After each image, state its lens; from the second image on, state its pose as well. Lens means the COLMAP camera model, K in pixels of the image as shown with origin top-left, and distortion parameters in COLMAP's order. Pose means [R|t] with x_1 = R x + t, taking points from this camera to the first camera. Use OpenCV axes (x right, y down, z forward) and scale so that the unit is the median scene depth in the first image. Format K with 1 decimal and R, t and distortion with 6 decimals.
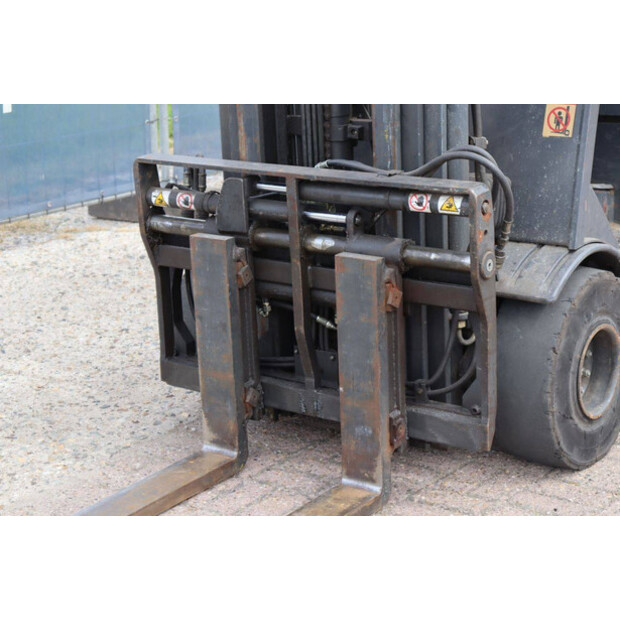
lens RADIAL K [[1433.2, 0, 310.3], [0, 1433.2, 308.0], [0, 0, 1]] dist [0.376081, 0.000000]
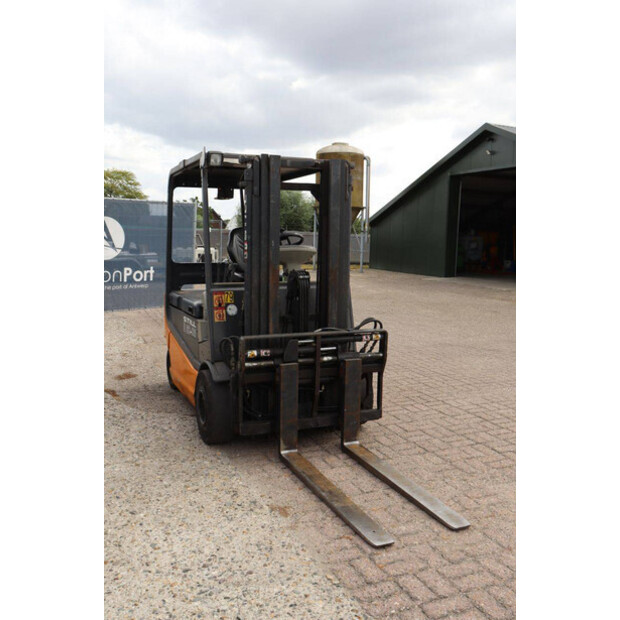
lens RADIAL K [[615.1, 0, 313.2], [0, 615.1, 312.9], [0, 0, 1]] dist [-0.042170, 0.000000]
pose [[0.510940, -0.069356, 0.856814, -0.946848], [0.198522, 0.979316, -0.039112, -0.085582], [-0.836379, 0.190081, 0.514140, 0.396652]]
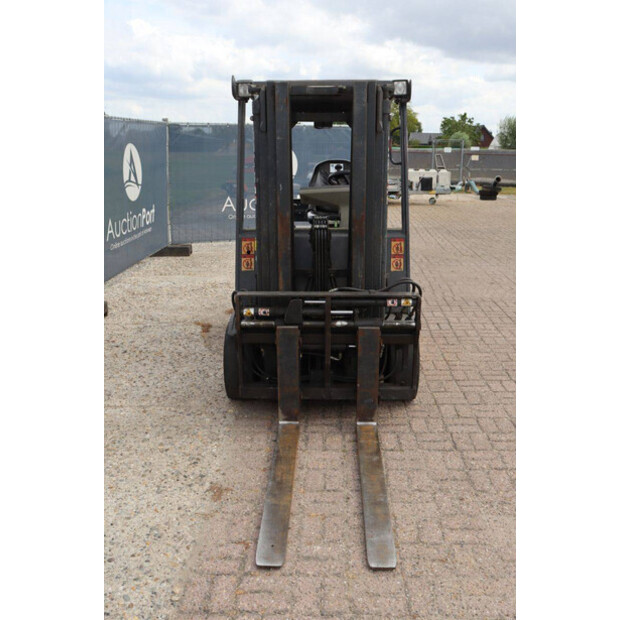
lens RADIAL K [[615.1, 0, 308.9], [0, 615.1, 308.1], [0, 0, 1]] dist [-0.042170, 0.000000]
pose [[0.828040, -0.109733, 0.549826, -0.549787], [0.124390, 0.992176, 0.010685, -0.083322], [-0.546697, 0.059545, 0.835211, 0.195408]]
